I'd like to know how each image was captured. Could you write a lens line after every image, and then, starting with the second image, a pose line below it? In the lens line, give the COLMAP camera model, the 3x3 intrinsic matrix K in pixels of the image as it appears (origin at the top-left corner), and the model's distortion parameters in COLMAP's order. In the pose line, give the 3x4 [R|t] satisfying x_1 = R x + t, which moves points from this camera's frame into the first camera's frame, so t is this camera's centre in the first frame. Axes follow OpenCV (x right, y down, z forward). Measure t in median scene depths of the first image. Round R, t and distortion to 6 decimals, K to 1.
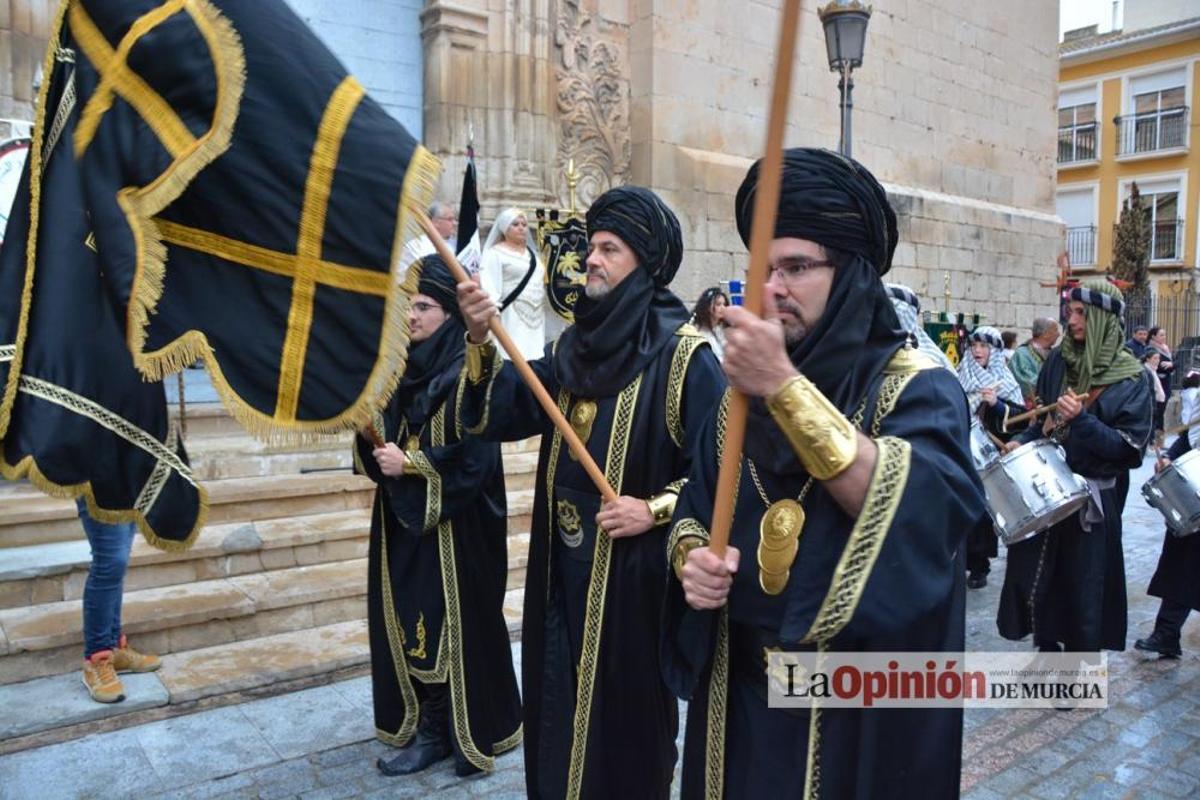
lens RADIAL K [[933.8, 0, 581.5], [0, 933.8, 402.7], [0, 0, 1]] dist [-0.175346, 0.127858]
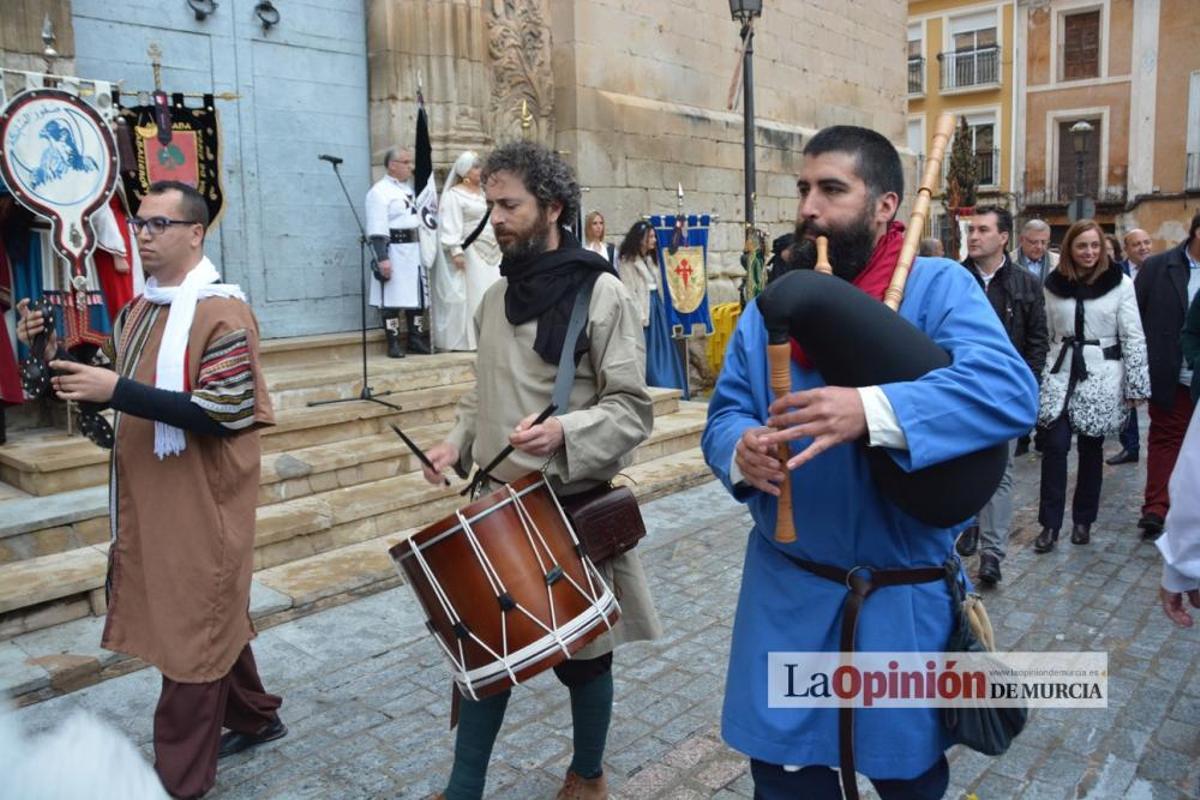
lens RADIAL K [[935.3, 0, 600.0], [0, 935.3, 400.0], [0, 0, 1]] dist [-0.171237, 0.131417]
pose [[0.979949, -0.058949, 0.190327, -0.117825], [0.046263, 0.996443, 0.070428, 0.006575], [-0.193802, -0.060211, 0.979191, -0.073098]]
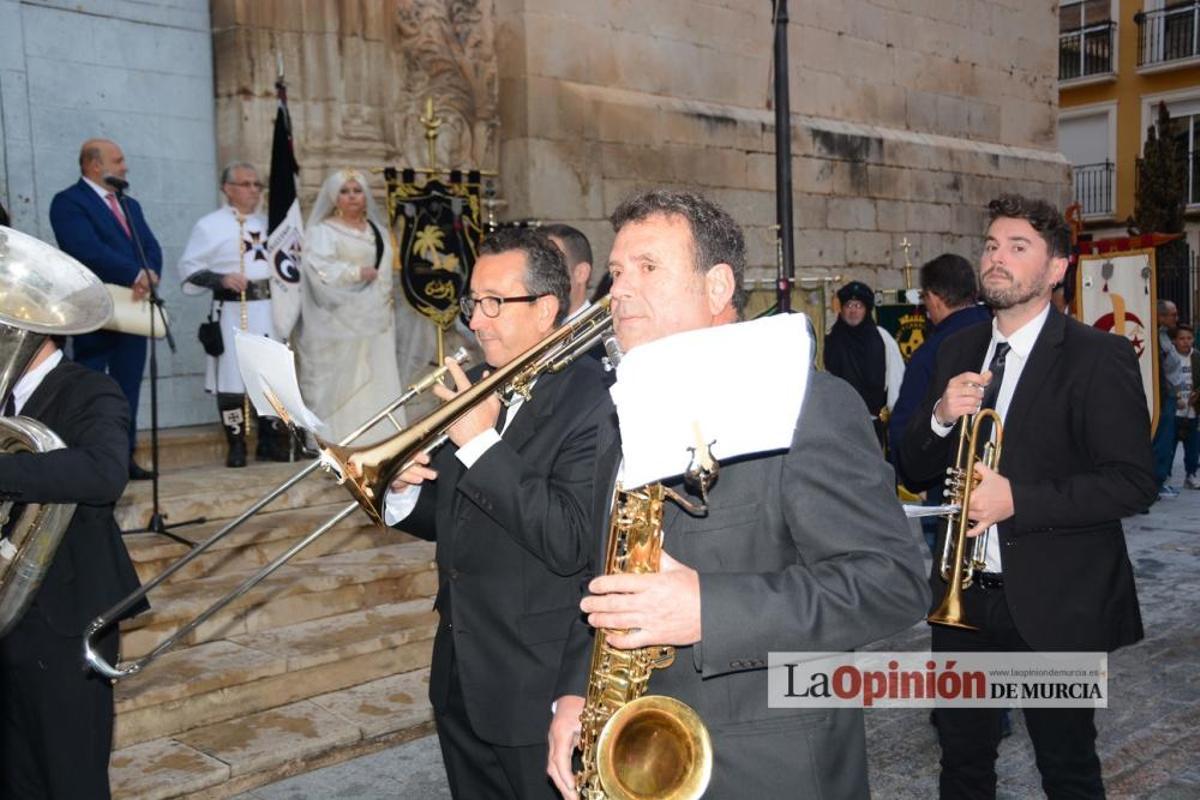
lens RADIAL K [[1274.0, 0, 596.8], [0, 1274.0, 405.3], [0, 0, 1]] dist [-0.062851, 0.283888]
pose [[0.990572, -0.042411, 0.130265, -0.012364], [0.044252, 0.998957, -0.011268, -0.000757], [-0.129651, 0.016926, 0.991415, -0.028665]]
